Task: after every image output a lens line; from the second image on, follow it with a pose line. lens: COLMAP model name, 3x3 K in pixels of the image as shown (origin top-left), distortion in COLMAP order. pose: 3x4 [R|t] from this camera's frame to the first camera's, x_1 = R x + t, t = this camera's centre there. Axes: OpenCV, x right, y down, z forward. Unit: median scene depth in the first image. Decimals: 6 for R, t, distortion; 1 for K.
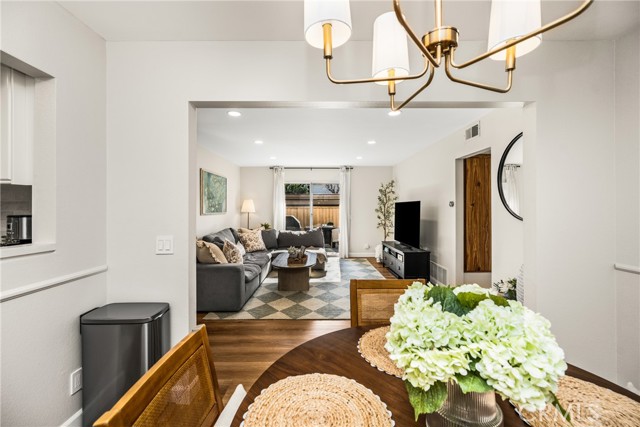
lens RADIAL K [[265.4, 0, 316.9], [0, 265.4, 198.0], [0, 0, 1]] dist [0.002779, 0.000299]
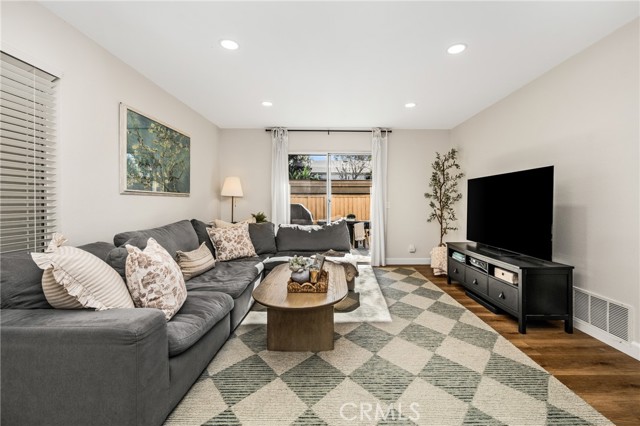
lens RADIAL K [[275.2, 0, 331.3], [0, 275.2, 203.9], [0, 0, 1]] dist [0.003438, -0.001565]
pose [[0.999862, 0.004836, 0.015864, -0.030307], [-0.005492, 0.999122, 0.041546, 0.049770], [-0.015649, -0.041627, 0.999011, 0.376054]]
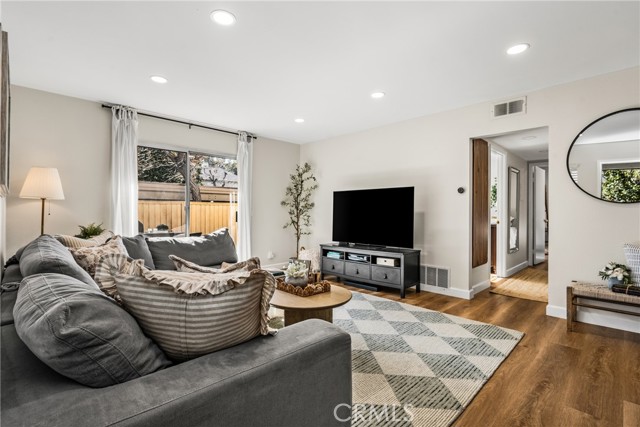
lens RADIAL K [[304.8, 0, 312.5], [0, 304.8, 207.7], [0, 0, 1]] dist [0.007052, 0.000158]
pose [[0.713614, 0.018266, 0.700301, -0.349359], [-0.035160, 0.999334, 0.009762, 0.057452], [-0.699656, -0.031589, 0.713781, 0.435531]]
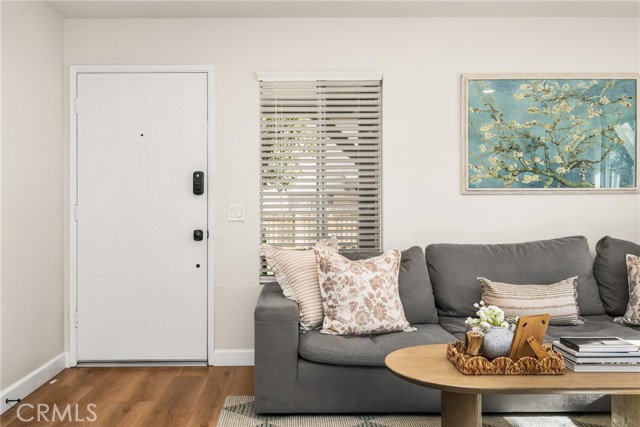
lens RADIAL K [[592.8, 0, 289.4], [0, 592.8, 207.4], [0, 0, 1]] dist [0.000392, 0.000000]
pose [[0.010015, -0.001492, -0.999949, 0.360782], [0.044739, 0.998998, -0.001043, 0.060531], [0.998948, -0.044727, 0.010072, 0.603747]]
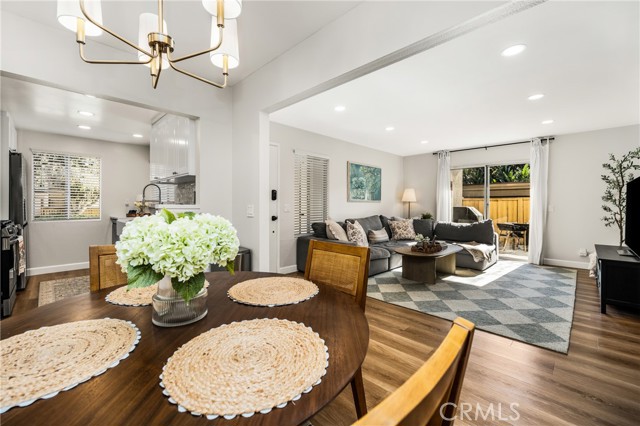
lens RADIAL K [[265.3, 0, 319.1], [0, 265.3, 201.3], [0, 0, 1]] dist [0.026536, -0.001652]
pose [[0.711563, -0.005153, -0.702603, 0.233680], [0.022909, 0.999612, 0.015870, 0.033821], [0.702249, -0.027388, 0.711405, 0.072396]]
